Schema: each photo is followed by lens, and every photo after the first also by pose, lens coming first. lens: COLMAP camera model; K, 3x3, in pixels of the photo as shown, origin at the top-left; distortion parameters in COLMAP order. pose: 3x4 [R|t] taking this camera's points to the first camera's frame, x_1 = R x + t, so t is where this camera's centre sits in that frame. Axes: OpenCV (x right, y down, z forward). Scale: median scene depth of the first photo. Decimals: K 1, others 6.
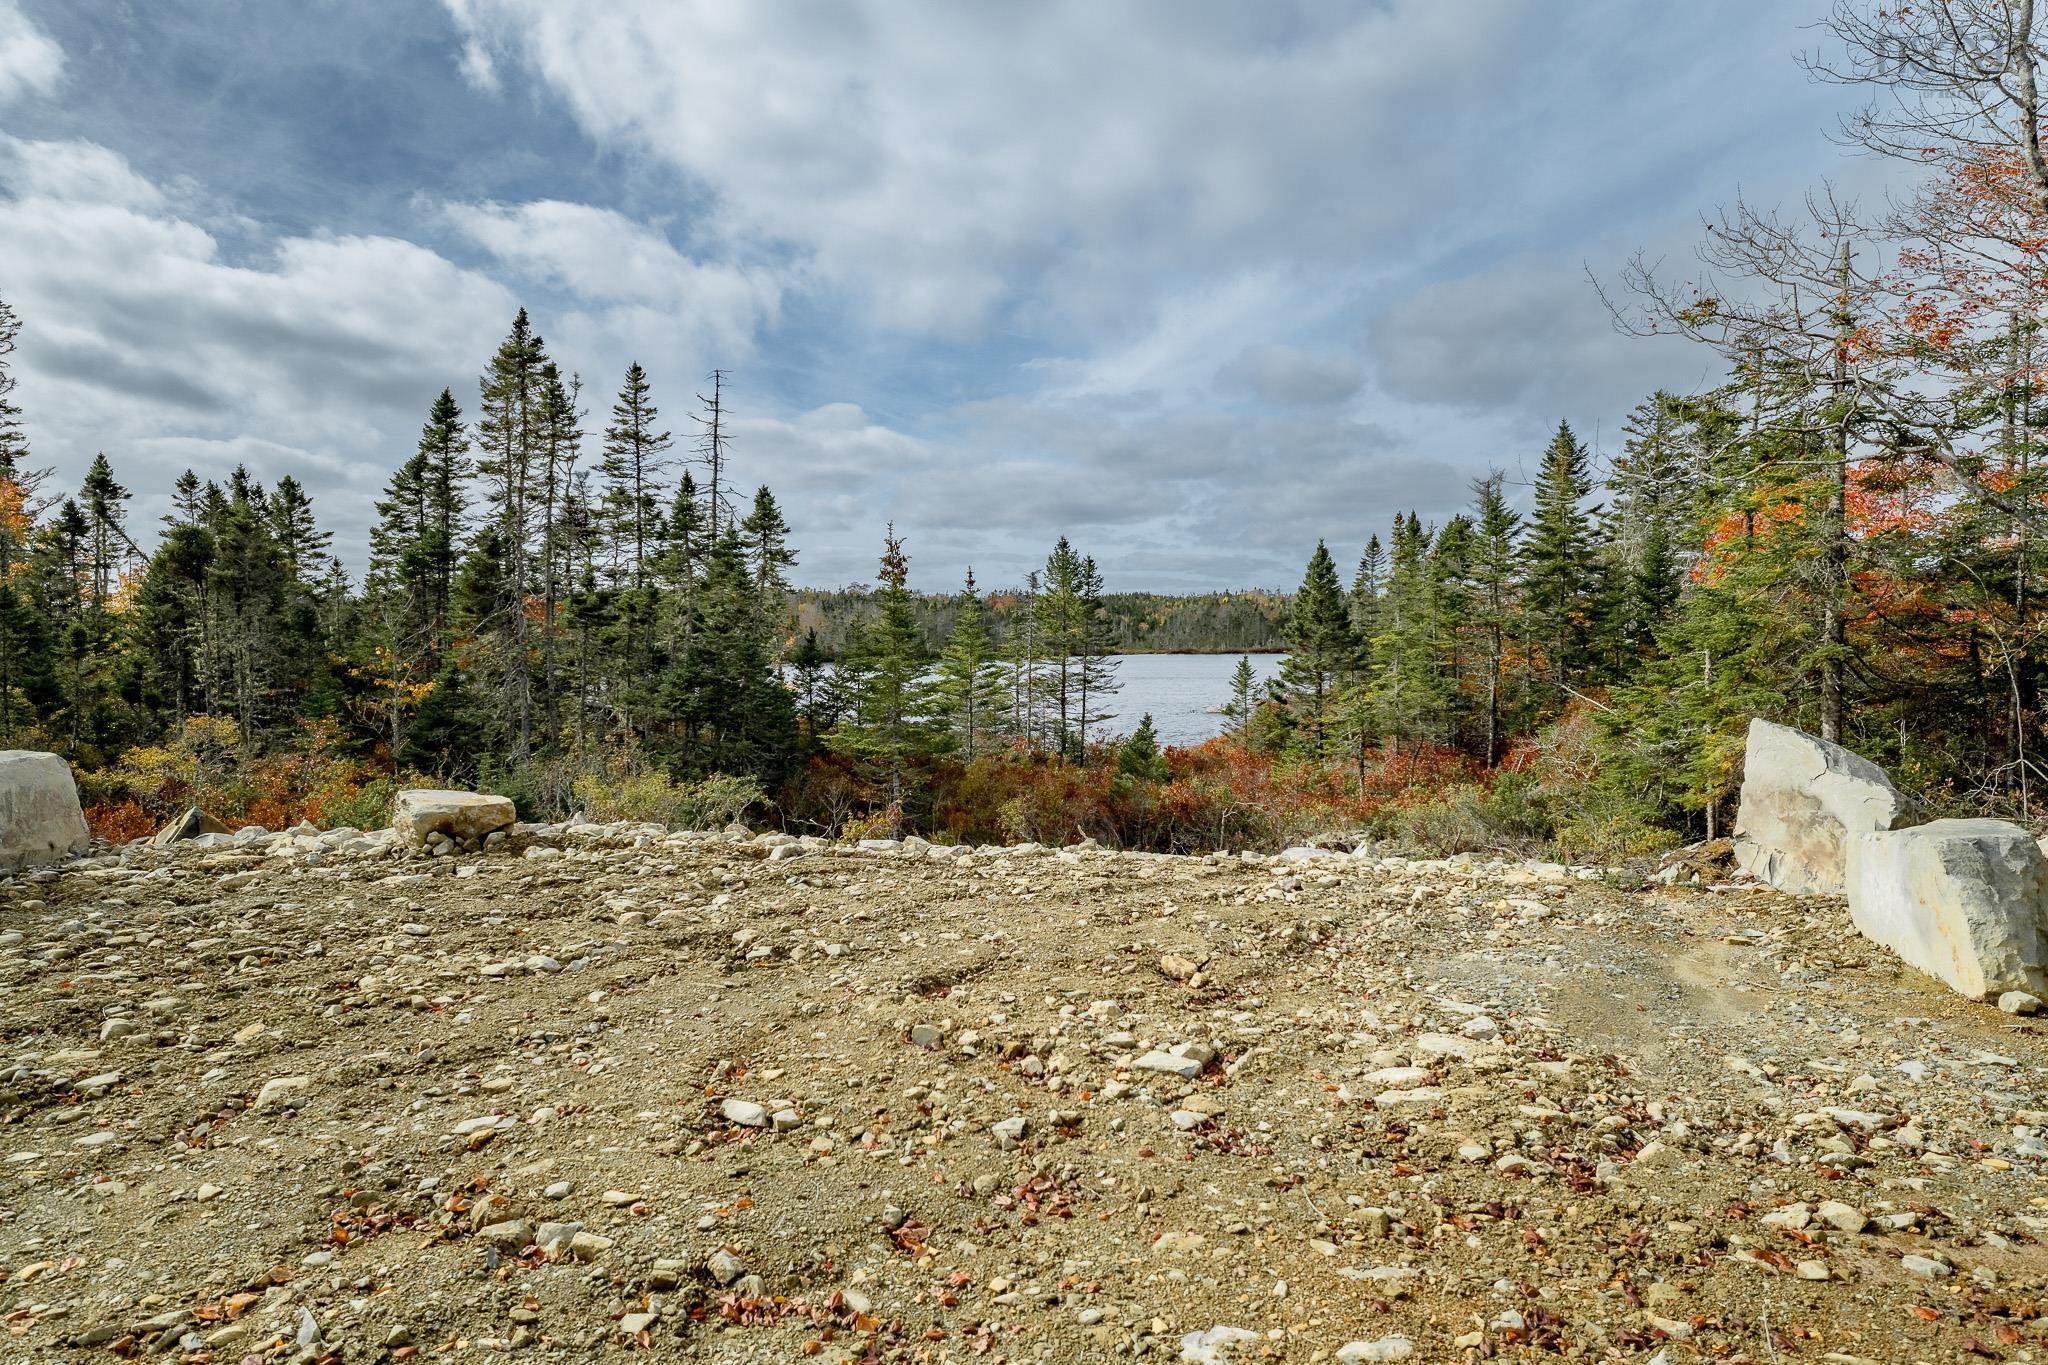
lens RADIAL K [[1132.9, 0, 1024.0], [0, 1132.9, 682.5], [0, 0, 1]] dist [0.001735, 0.000901]
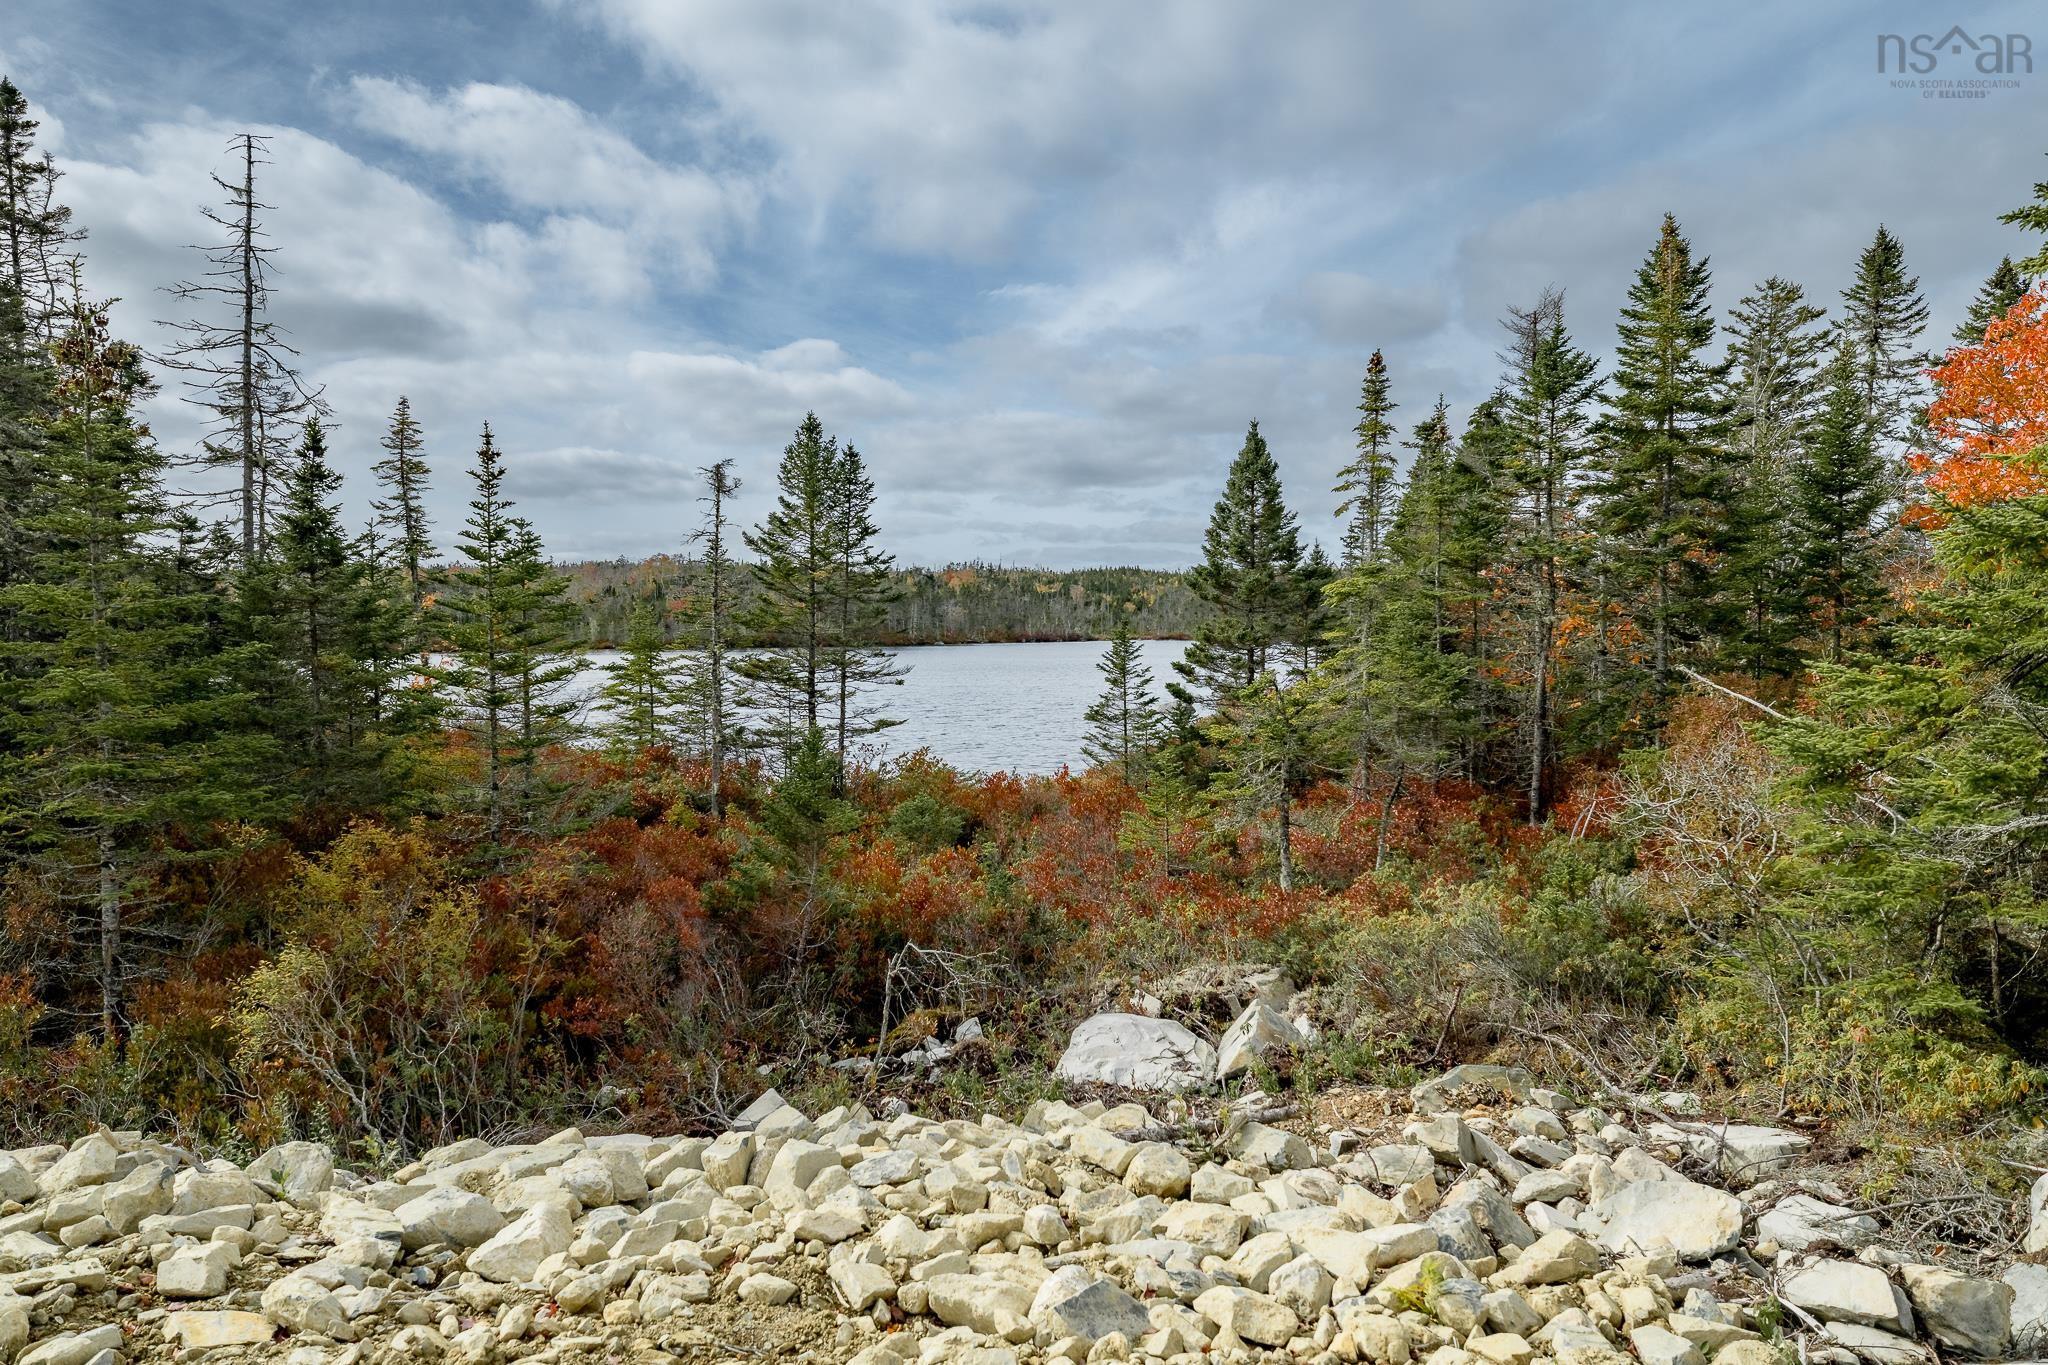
lens RADIAL K [[1343.0, 0, 1023.0], [0, 1343.0, 716.7], [0, 0, 1]] dist [0.001512, -0.001863]
pose [[0.999758, 0.001908, 0.021912, 0.137473], [-0.002596, 0.999503, 0.031406, 0.004784], [-0.021841, -0.031455, 0.999266, 0.327213]]
